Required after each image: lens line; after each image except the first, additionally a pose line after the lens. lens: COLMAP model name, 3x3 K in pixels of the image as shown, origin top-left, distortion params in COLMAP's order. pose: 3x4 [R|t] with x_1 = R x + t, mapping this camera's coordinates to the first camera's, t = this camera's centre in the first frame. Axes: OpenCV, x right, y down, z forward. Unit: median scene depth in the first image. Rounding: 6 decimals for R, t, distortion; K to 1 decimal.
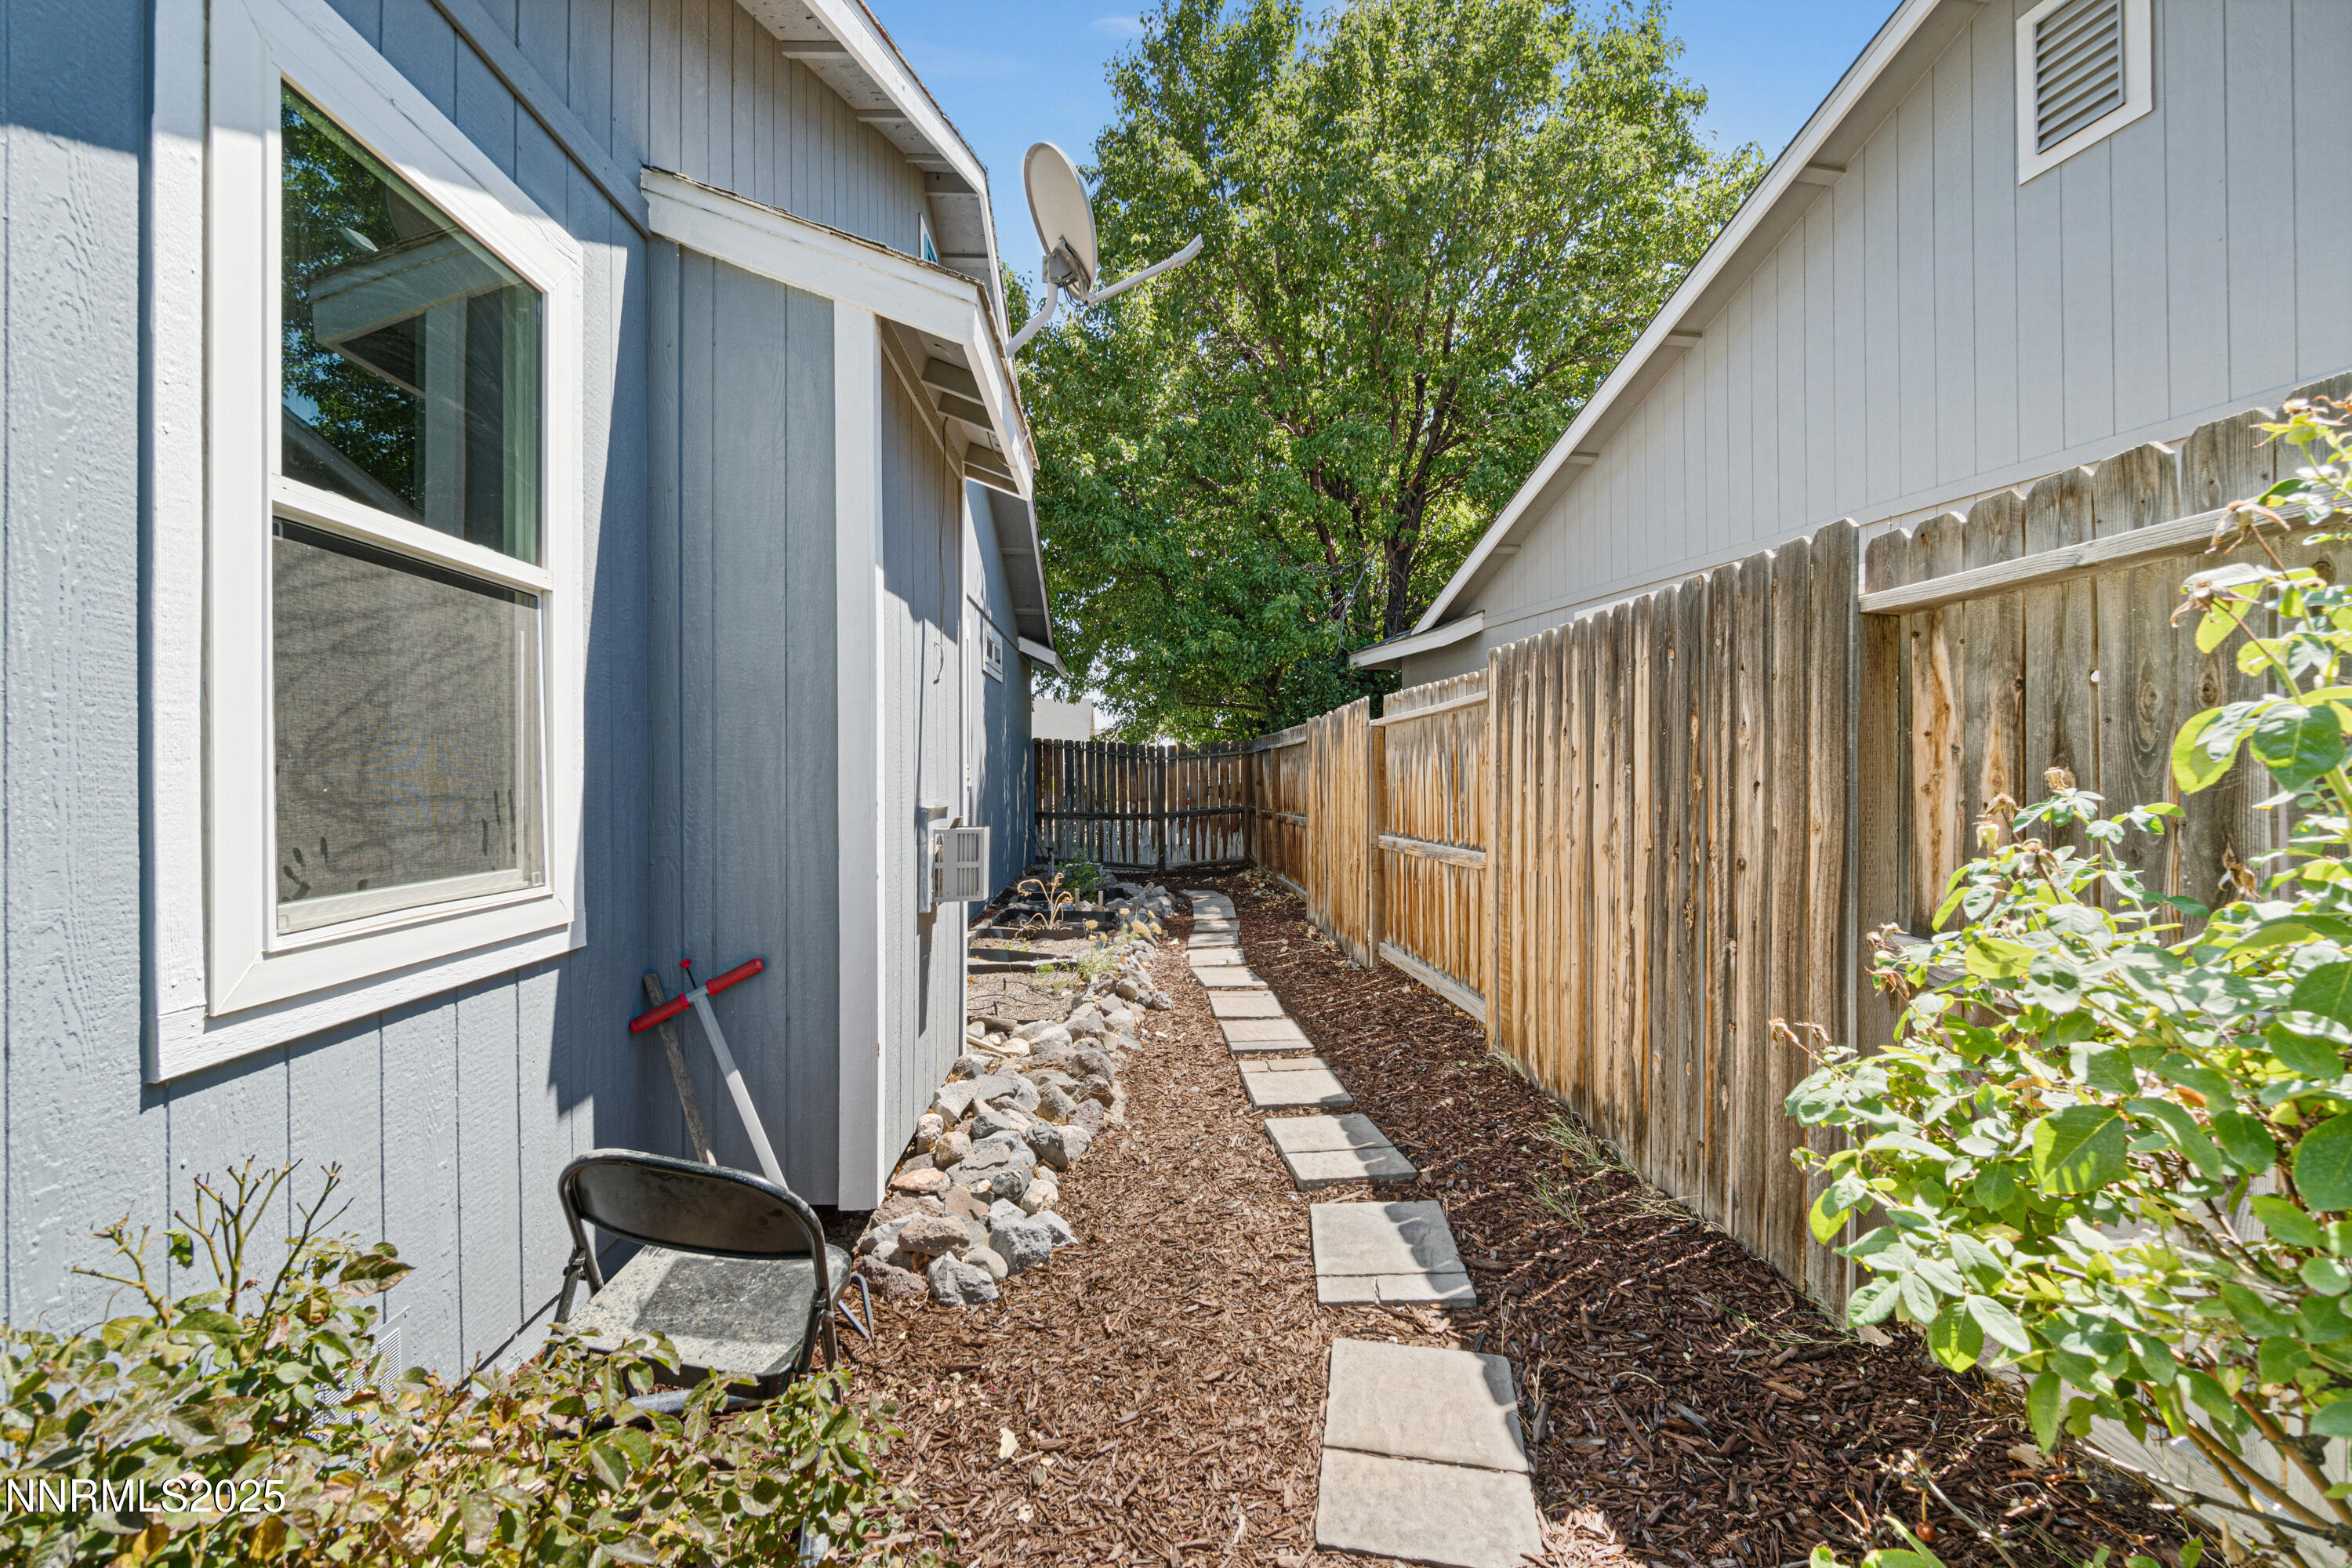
lens RADIAL K [[1013.8, 0, 1177.5], [0, 1013.8, 771.3], [0, 0, 1]] dist [-0.007830, 0.002543]
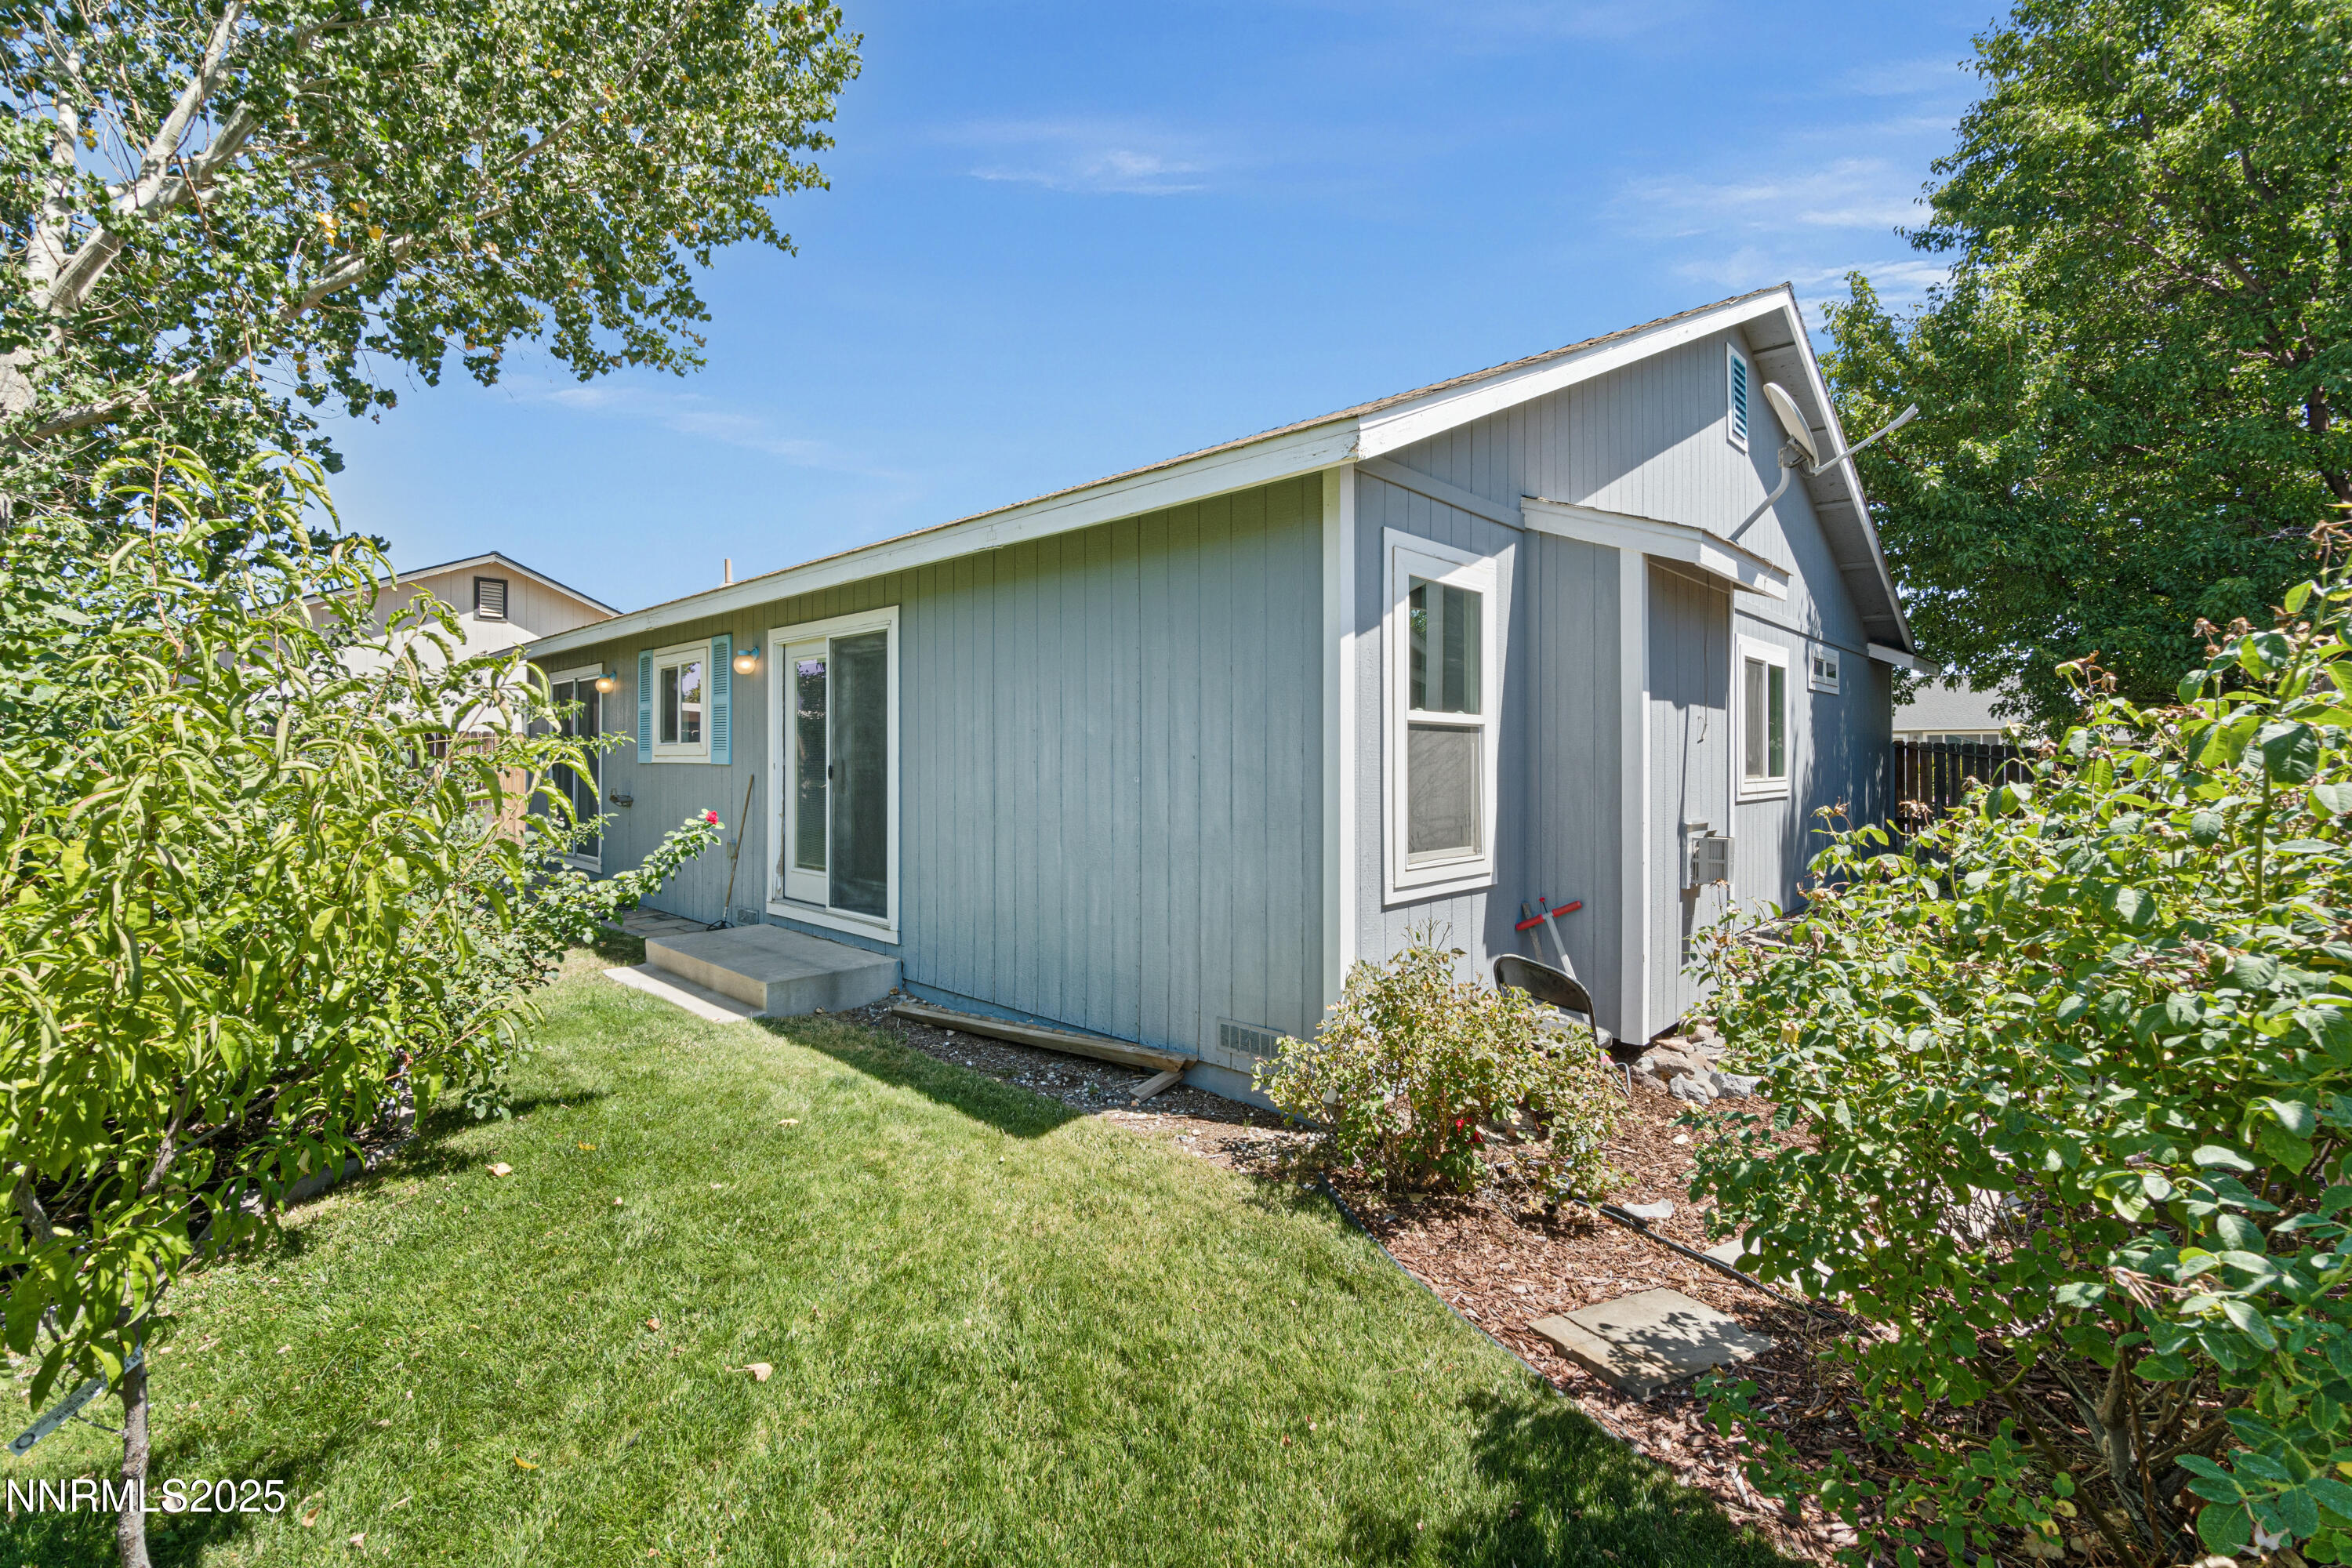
lens RADIAL K [[1013.8, 0, 1153.8], [0, 1013.8, 745.2], [0, 0, 1]] dist [-0.007830, 0.002543]
pose [[0.674779, -0.003927, -0.738009, 0.464178], [-0.001673, 0.999975, -0.006851, -0.096606], [0.738018, 0.005858, 0.674756, -0.899630]]
